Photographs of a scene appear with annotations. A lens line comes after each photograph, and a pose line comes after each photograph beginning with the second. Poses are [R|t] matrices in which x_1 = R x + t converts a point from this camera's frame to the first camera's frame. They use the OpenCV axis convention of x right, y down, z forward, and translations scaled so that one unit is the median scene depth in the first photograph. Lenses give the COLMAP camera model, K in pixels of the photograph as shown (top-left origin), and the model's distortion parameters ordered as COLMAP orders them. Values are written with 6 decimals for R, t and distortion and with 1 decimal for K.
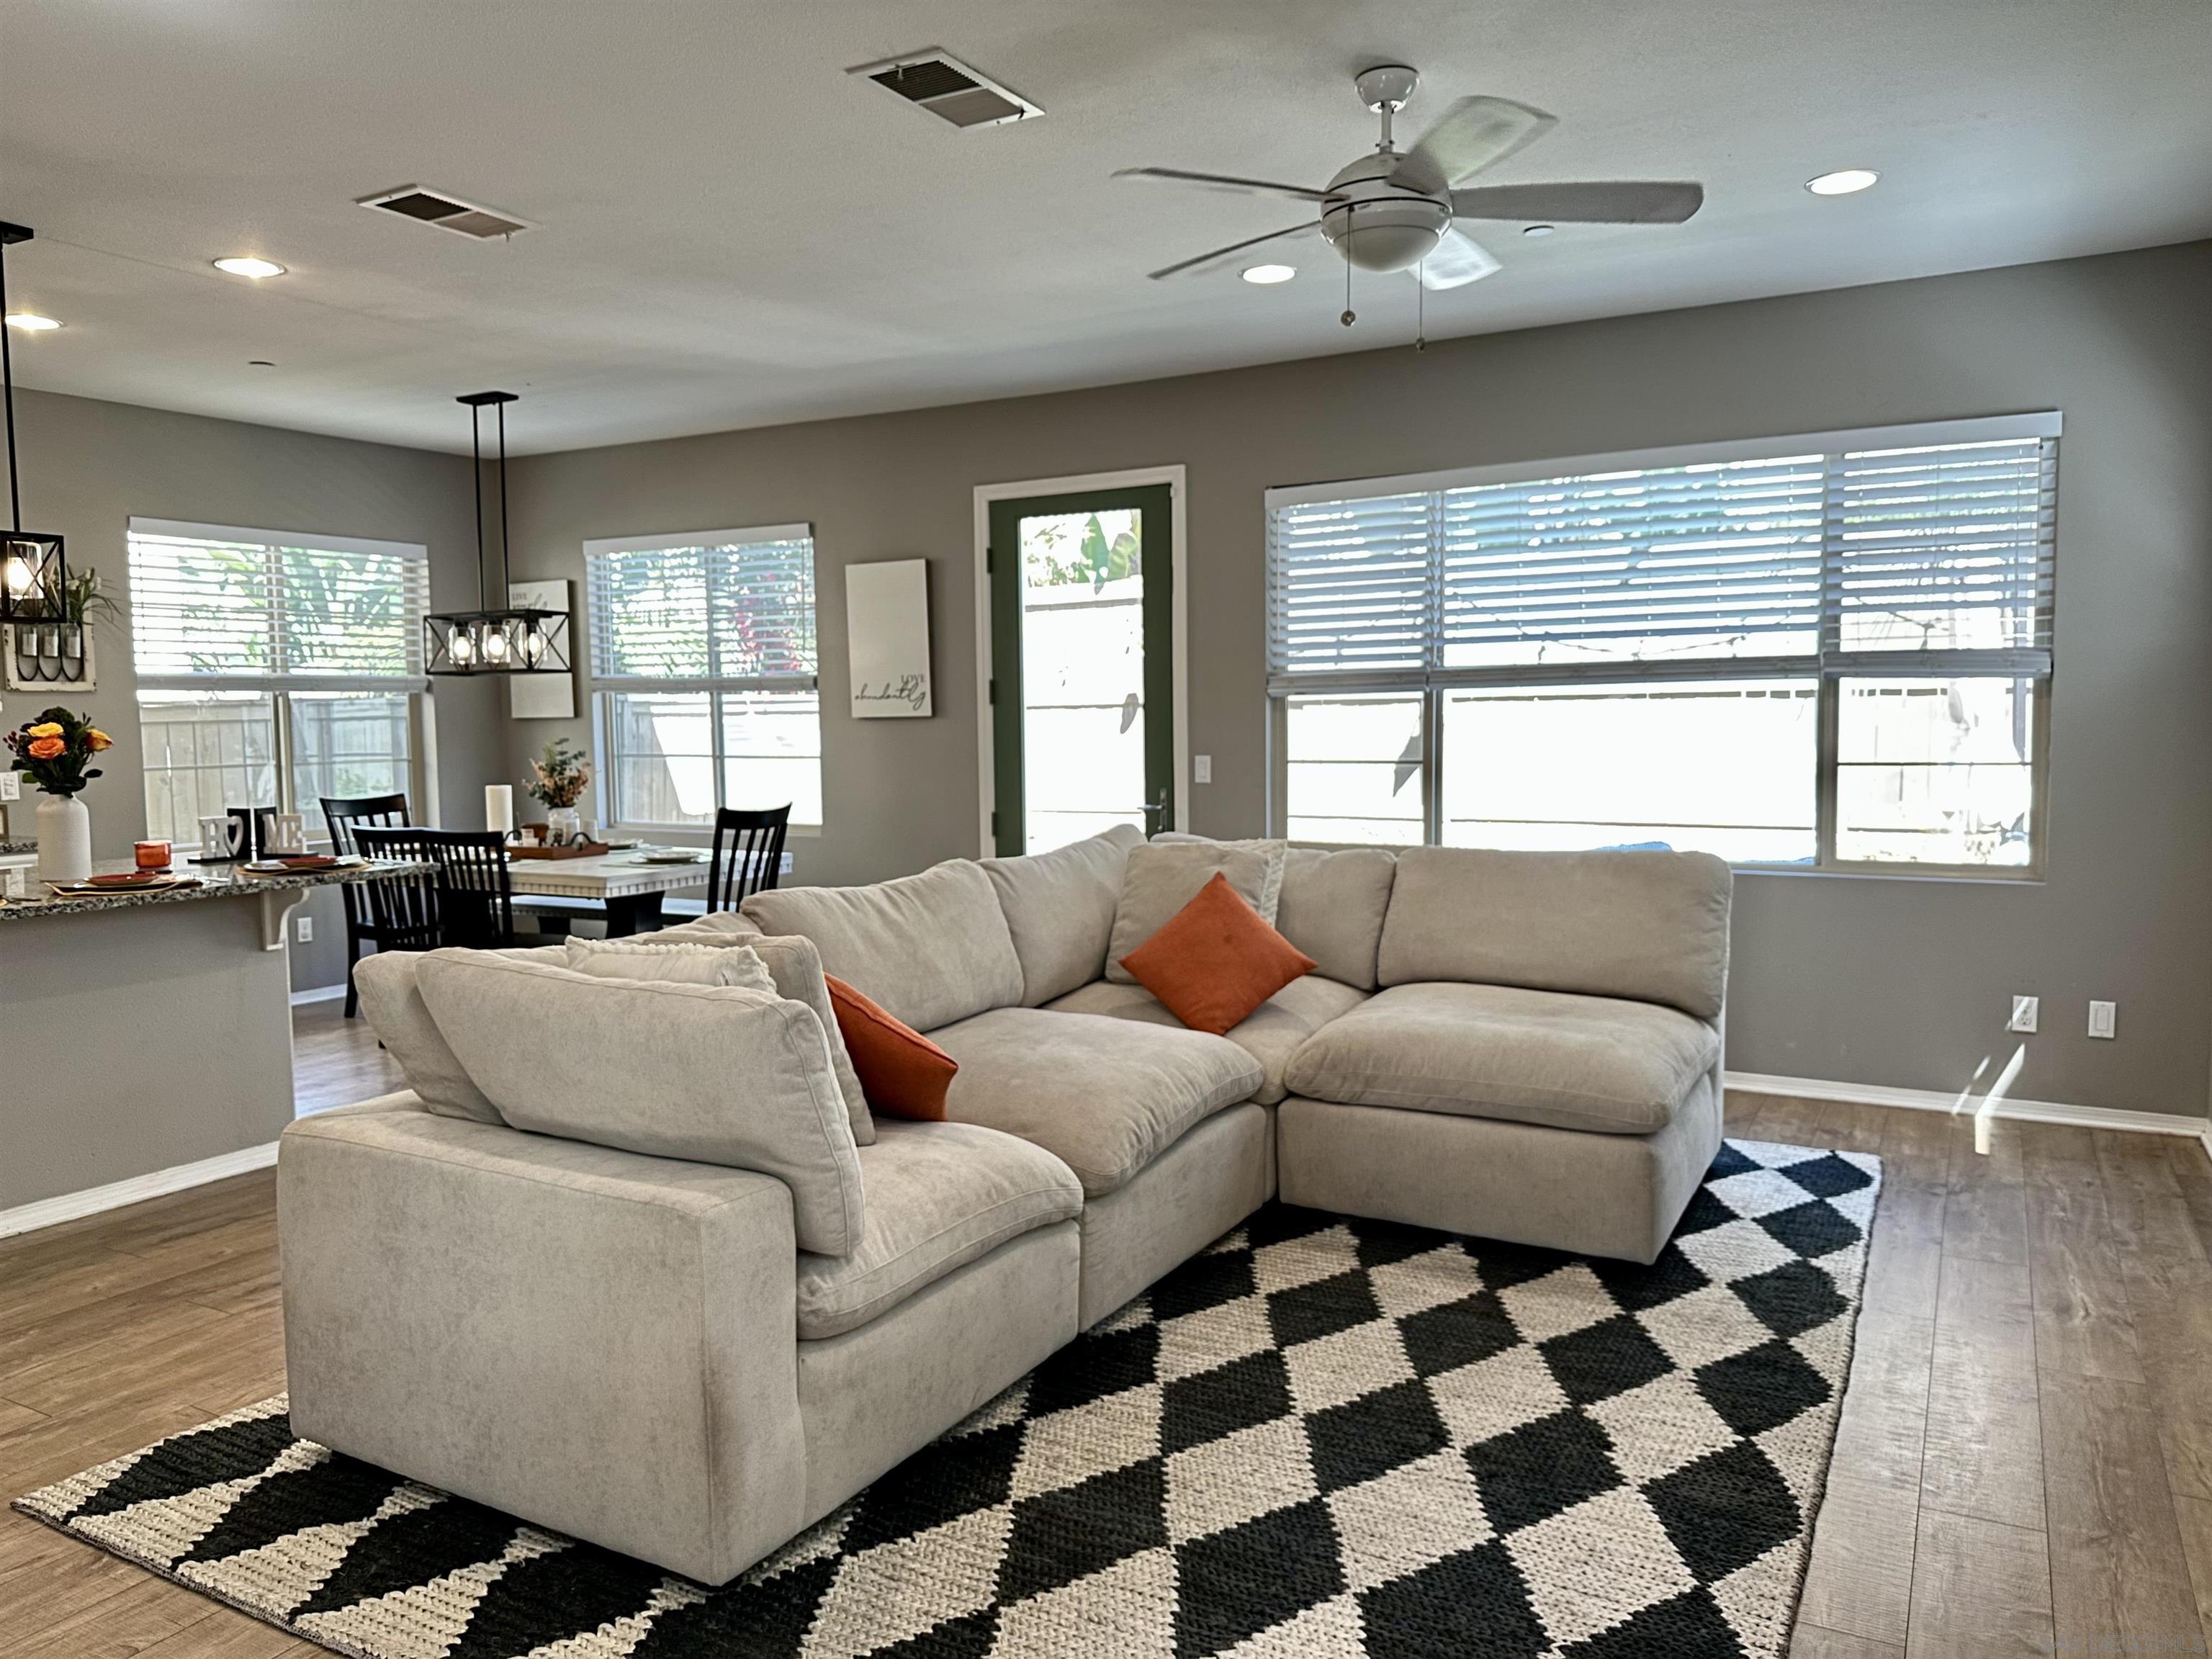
lens RADIAL K [[1532.7, 0, 1106.0], [0, 1532.7, 829.5], [0, 0, 1]] dist [0.044276, -0.000211]
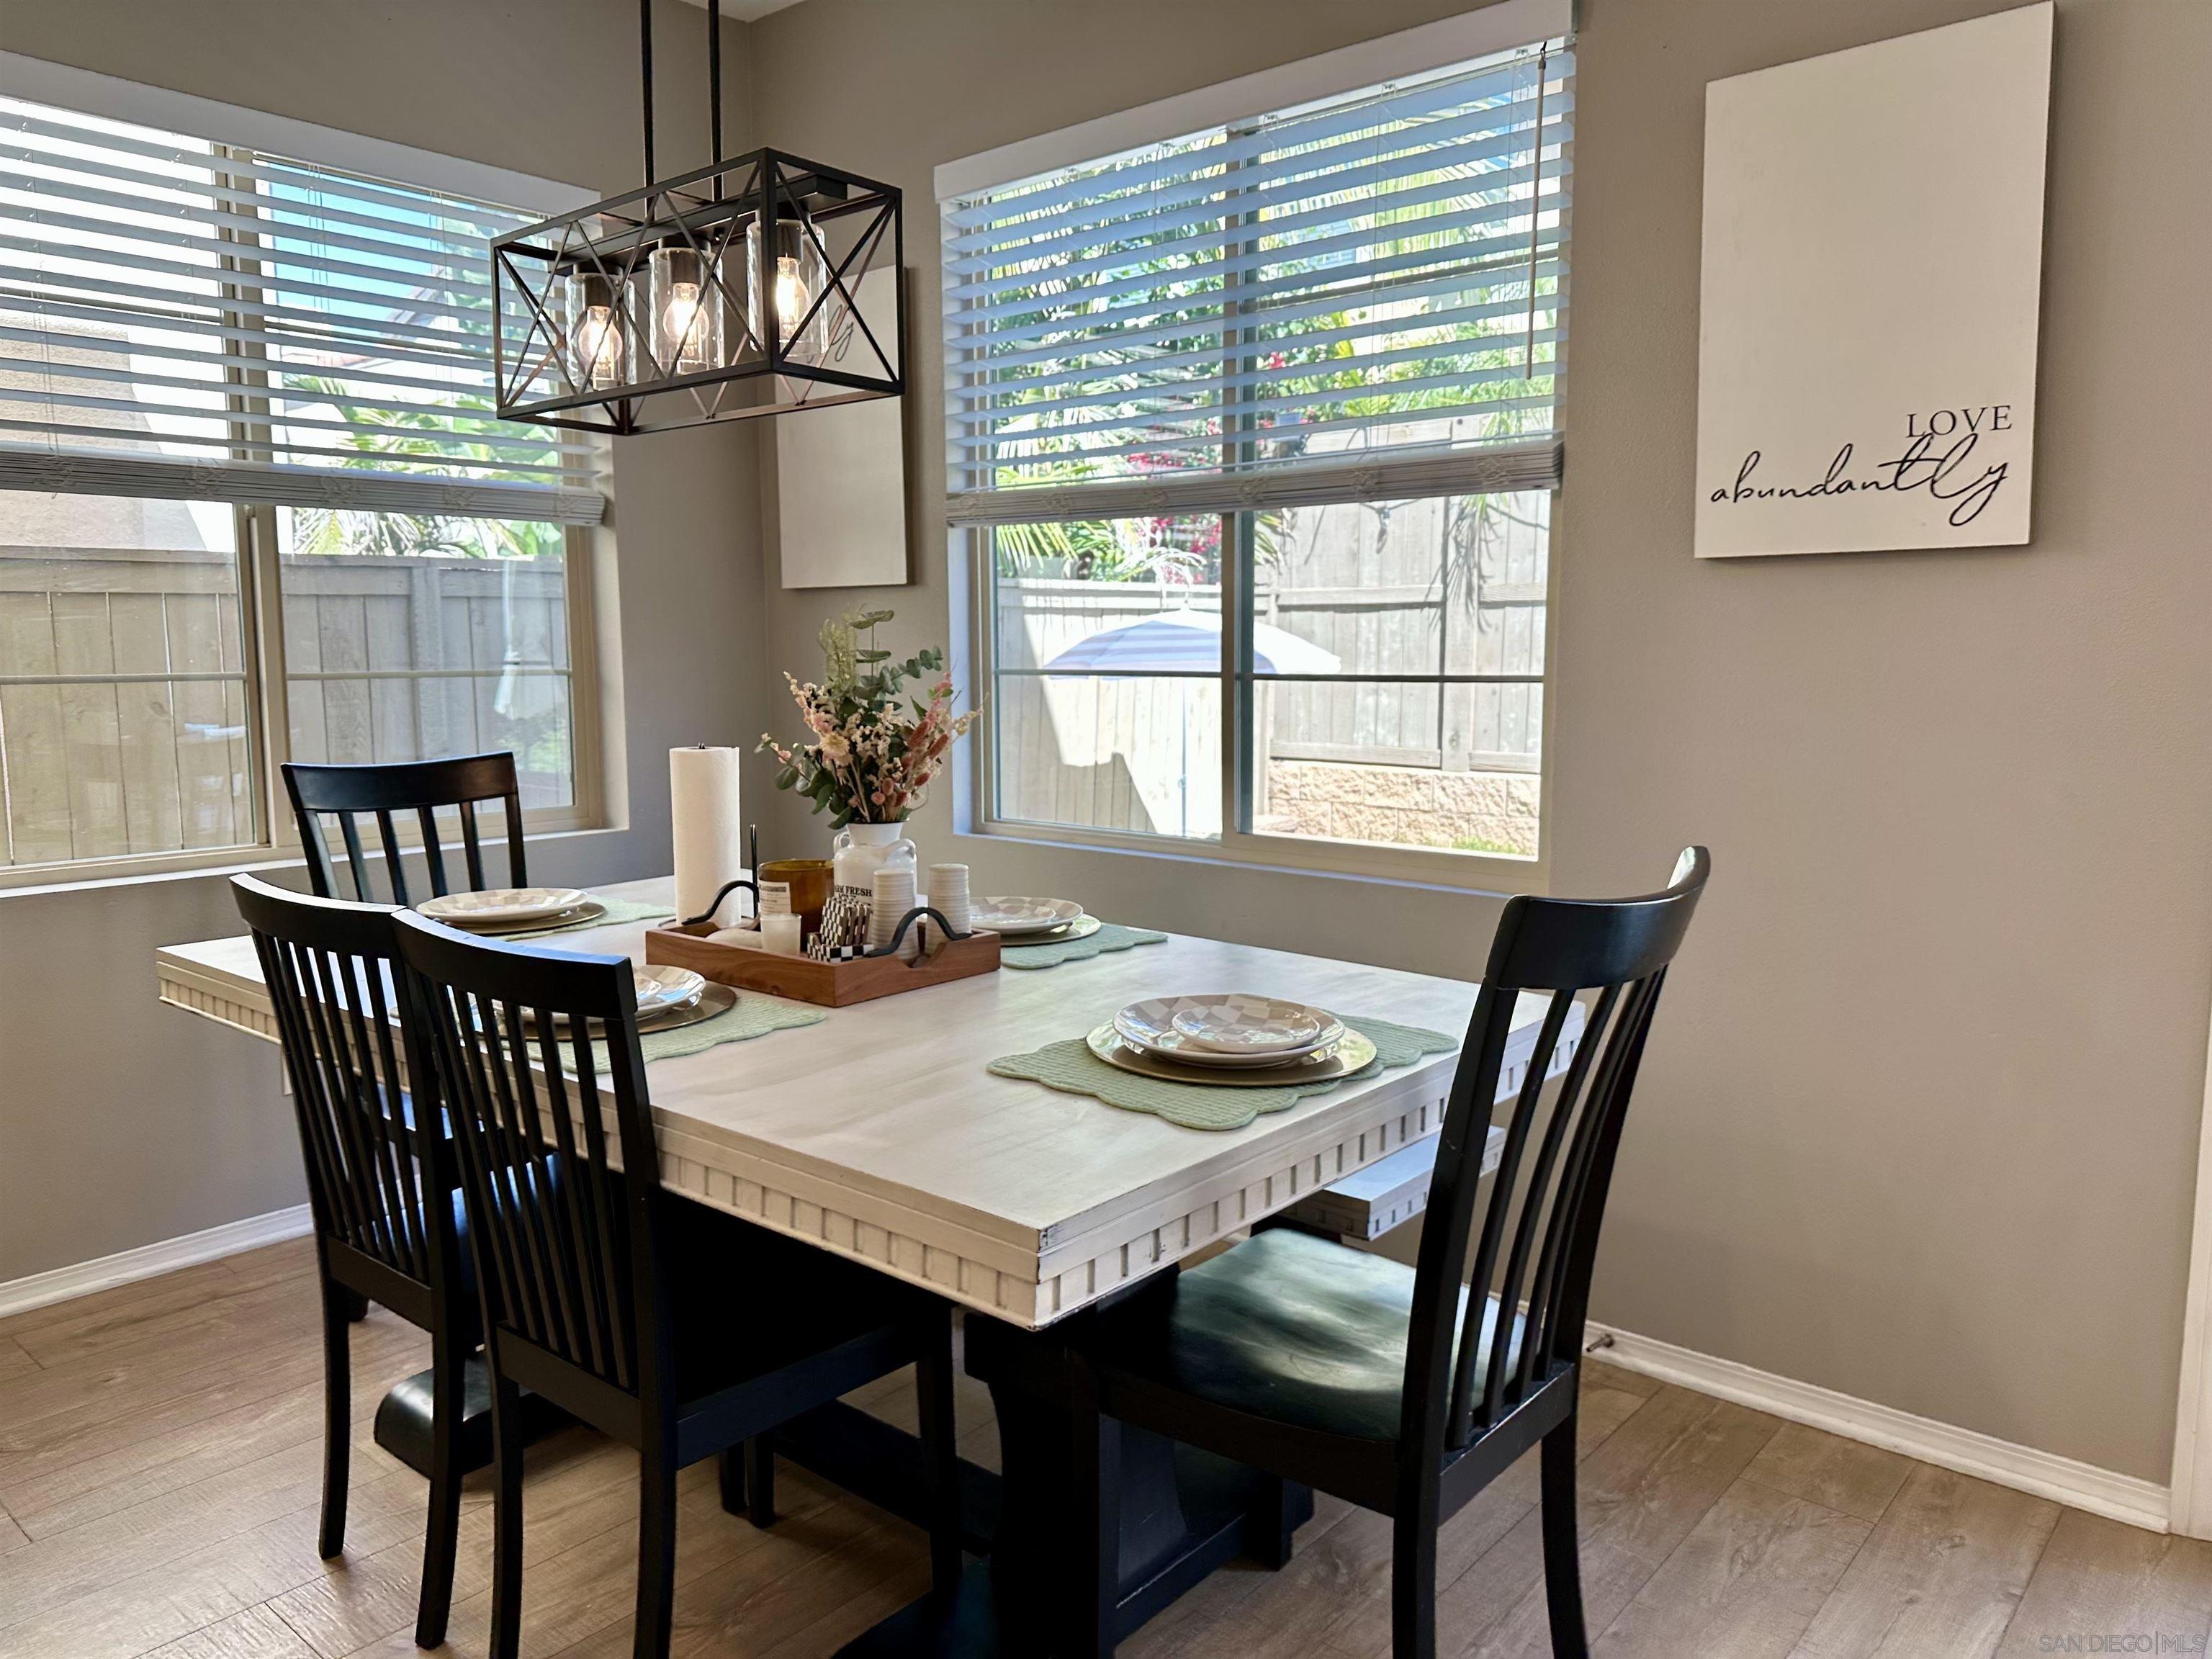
lens RADIAL K [[1532.7, 0, 1106.0], [0, 1532.7, 829.5], [0, 0, 1]] dist [0.044276, -0.000211]
pose [[0.979667, 0.031096, -0.198206, -0.236466], [-0.021206, 0.998431, 0.051828, -0.030535], [0.199507, -0.046571, 0.978789, 0.682449]]
